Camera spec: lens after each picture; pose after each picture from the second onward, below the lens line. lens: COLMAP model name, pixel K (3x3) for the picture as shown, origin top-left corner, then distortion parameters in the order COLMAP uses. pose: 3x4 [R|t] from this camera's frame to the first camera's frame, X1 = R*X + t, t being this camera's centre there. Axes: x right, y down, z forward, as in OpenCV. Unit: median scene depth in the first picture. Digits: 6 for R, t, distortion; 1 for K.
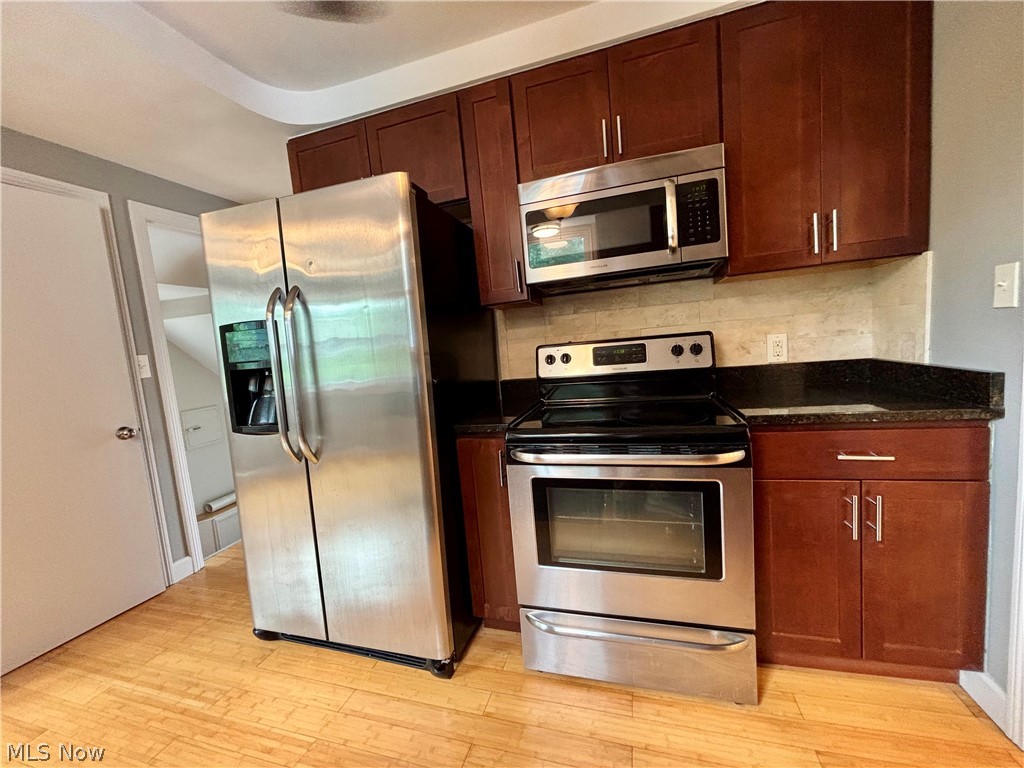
lens RADIAL K [[415.7, 0, 510.4], [0, 415.7, 380.6], [0, 0, 1]] dist [0.001751, 0.000639]
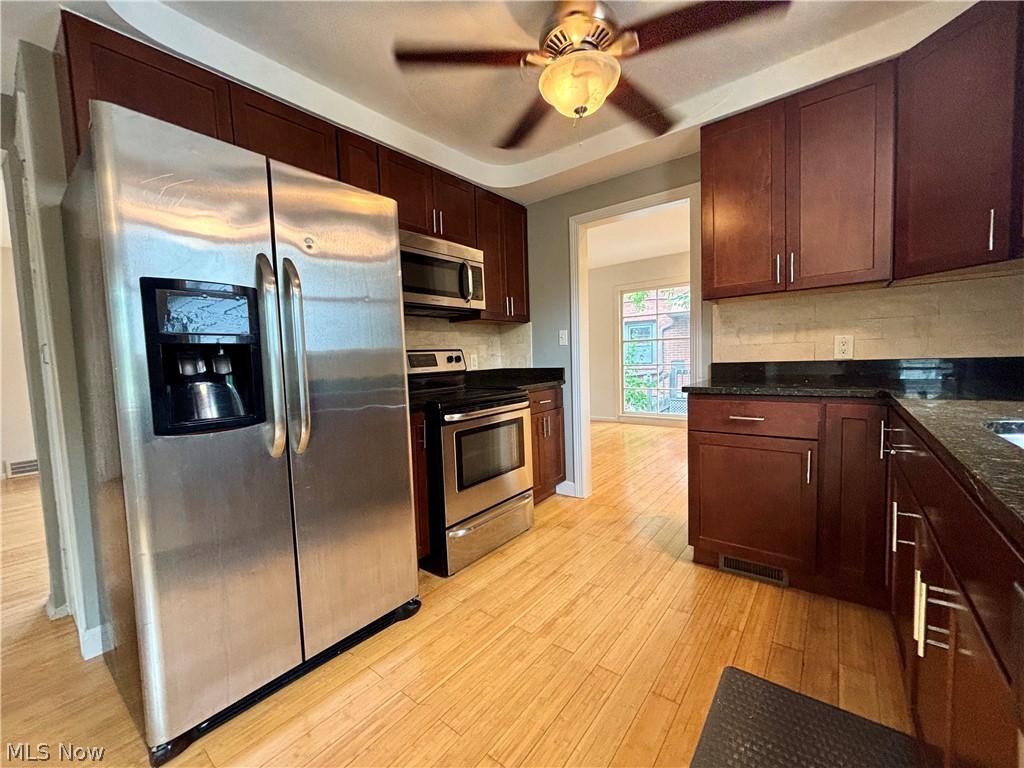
lens RADIAL K [[415.7, 0, 509.4], [0, 415.7, 383.0], [0, 0, 1]] dist [0.001751, 0.000639]
pose [[0.363431, 0.009053, 0.931577, -1.210341], [0.096346, 0.994226, -0.047249, 0.138802], [-0.926626, 0.106926, 0.360460, 0.249442]]
